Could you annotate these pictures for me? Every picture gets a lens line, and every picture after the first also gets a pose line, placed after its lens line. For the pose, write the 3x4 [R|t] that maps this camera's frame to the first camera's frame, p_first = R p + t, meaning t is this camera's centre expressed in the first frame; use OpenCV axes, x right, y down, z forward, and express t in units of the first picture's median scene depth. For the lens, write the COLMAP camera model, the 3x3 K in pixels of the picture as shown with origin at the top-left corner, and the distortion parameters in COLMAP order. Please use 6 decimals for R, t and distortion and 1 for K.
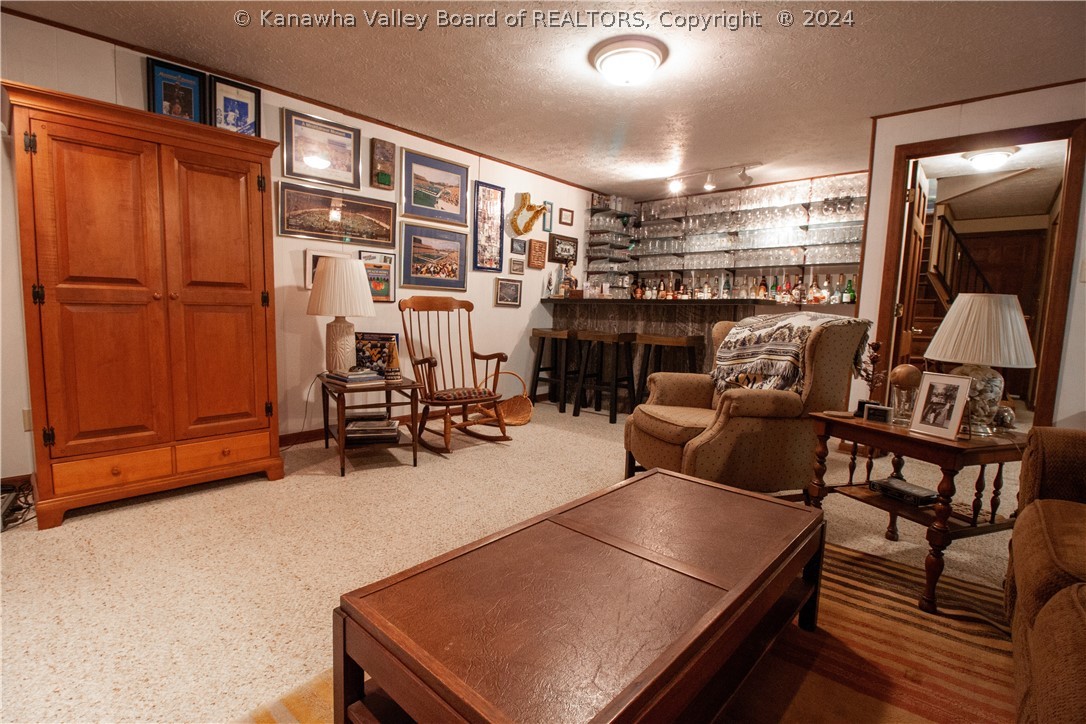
lens RADIAL K [[506.5, 0, 543.0], [0, 506.5, 362.0], [0, 0, 1]] dist [0.001222, 0.000053]
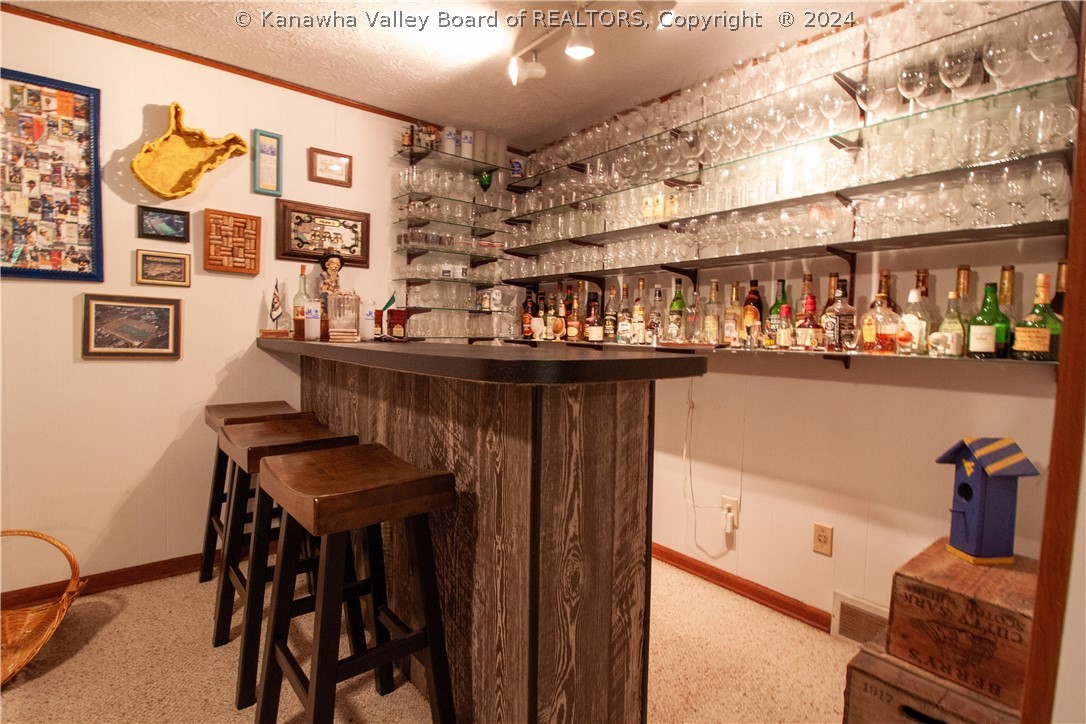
lens RADIAL K [[534.4, 0, 543.0], [0, 534.4, 362.0], [0, 0, 1]] dist [-0.004838, -0.000686]
pose [[0.988728, 0.003348, -0.149686, 0.339053], [-0.010536, 0.998827, -0.047253, -0.084294], [0.149352, 0.048297, 0.987604, 0.566683]]
